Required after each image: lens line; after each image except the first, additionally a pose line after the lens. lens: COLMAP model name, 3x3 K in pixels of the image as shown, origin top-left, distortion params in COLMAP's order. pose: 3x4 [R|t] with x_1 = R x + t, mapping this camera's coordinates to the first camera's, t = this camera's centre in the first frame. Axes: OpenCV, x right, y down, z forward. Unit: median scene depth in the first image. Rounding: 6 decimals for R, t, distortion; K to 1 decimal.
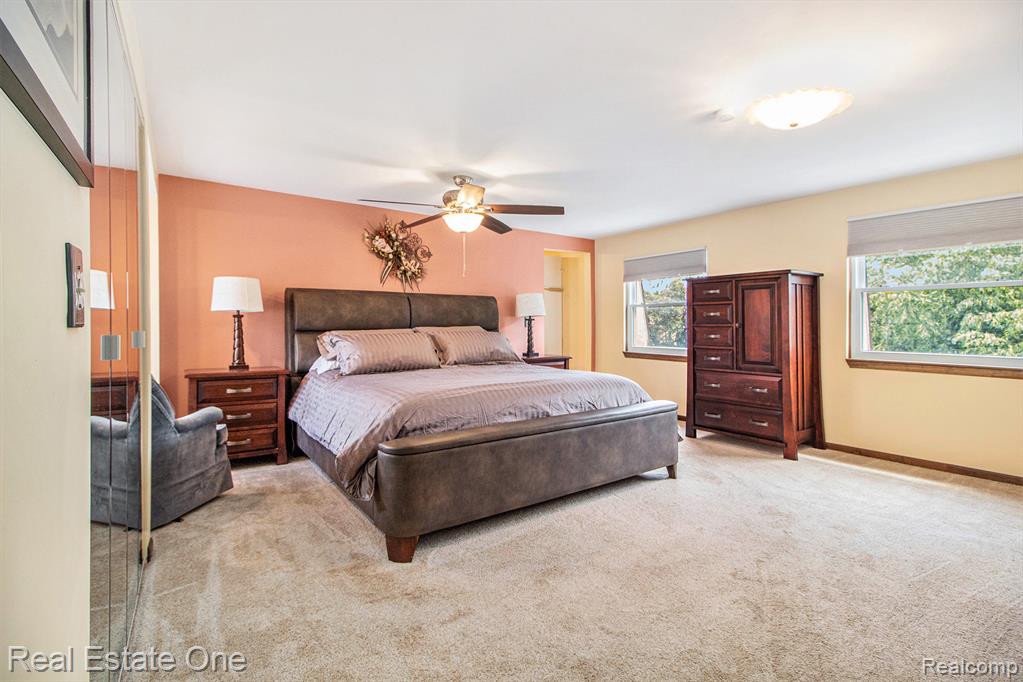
lens RADIAL K [[482.2, 0, 536.1], [0, 482.2, 329.1], [0, 0, 1]] dist [-0.008093, -0.003569]
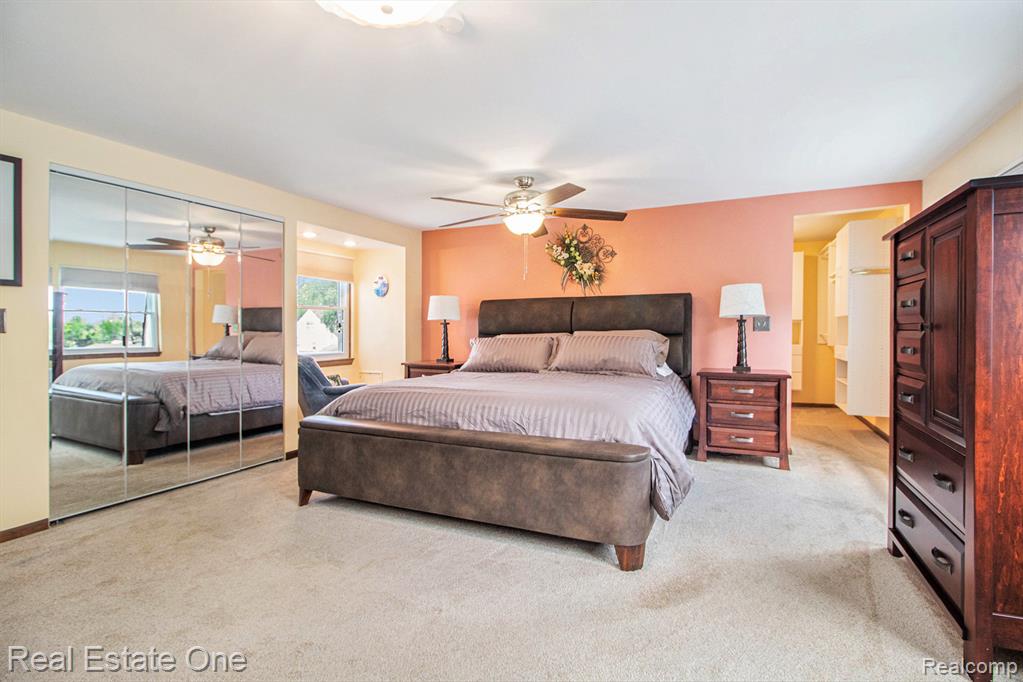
lens RADIAL K [[482.2, 0, 512.0], [0, 482.2, 337.0], [0, 0, 1]] dist [-0.008093, -0.003569]
pose [[0.475645, 0.009349, -0.879587, 0.672169], [-0.001471, 0.999951, 0.009832, -0.002096], [0.879636, -0.003382, 0.475636, 0.494930]]
